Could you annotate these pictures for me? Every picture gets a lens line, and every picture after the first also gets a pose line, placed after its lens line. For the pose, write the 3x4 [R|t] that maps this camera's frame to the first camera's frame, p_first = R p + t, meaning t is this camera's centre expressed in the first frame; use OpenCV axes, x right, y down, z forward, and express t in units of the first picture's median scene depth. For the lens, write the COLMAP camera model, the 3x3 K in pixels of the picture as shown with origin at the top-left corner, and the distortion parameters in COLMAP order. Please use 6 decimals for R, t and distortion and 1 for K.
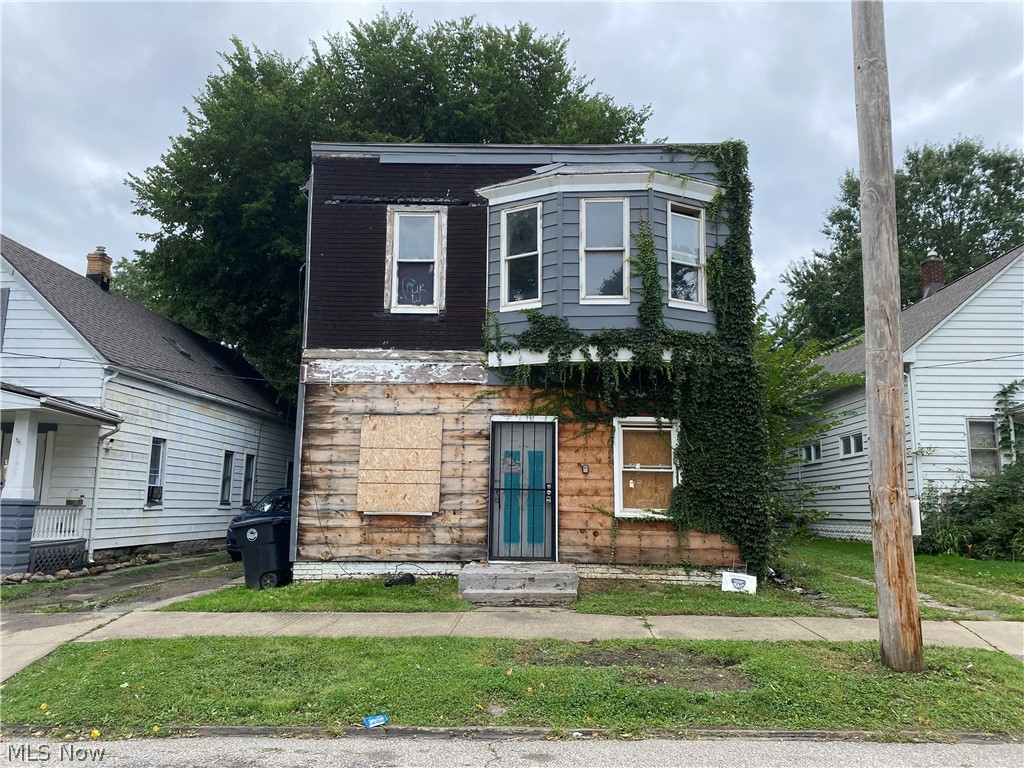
lens RADIAL K [[781.8, 0, 520.2], [0, 781.8, 384.4], [0, 0, 1]] dist [0.024736, -0.011750]
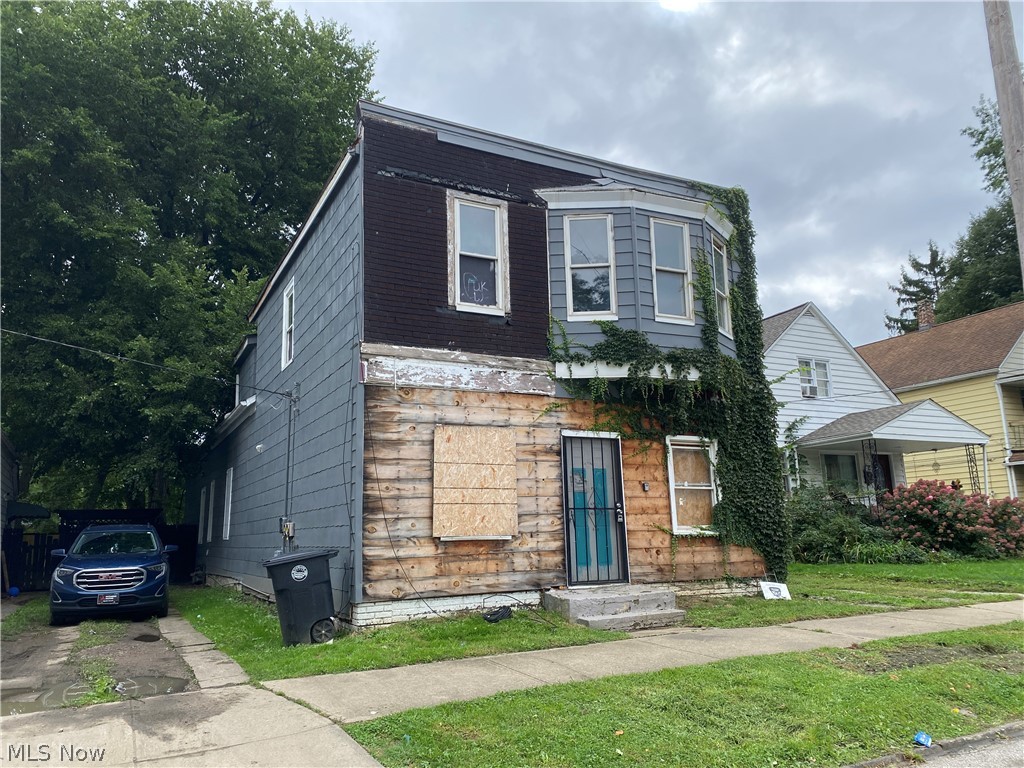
lens RADIAL K [[781.8, 0, 515.8], [0, 781.8, 382.3], [0, 0, 1]] dist [0.024736, -0.011750]
pose [[0.872949, 0.061463, 0.483923, -0.547514], [-0.037510, 0.997551, -0.059035, 0.040761], [-0.486366, 0.033383, 0.873117, 0.208986]]
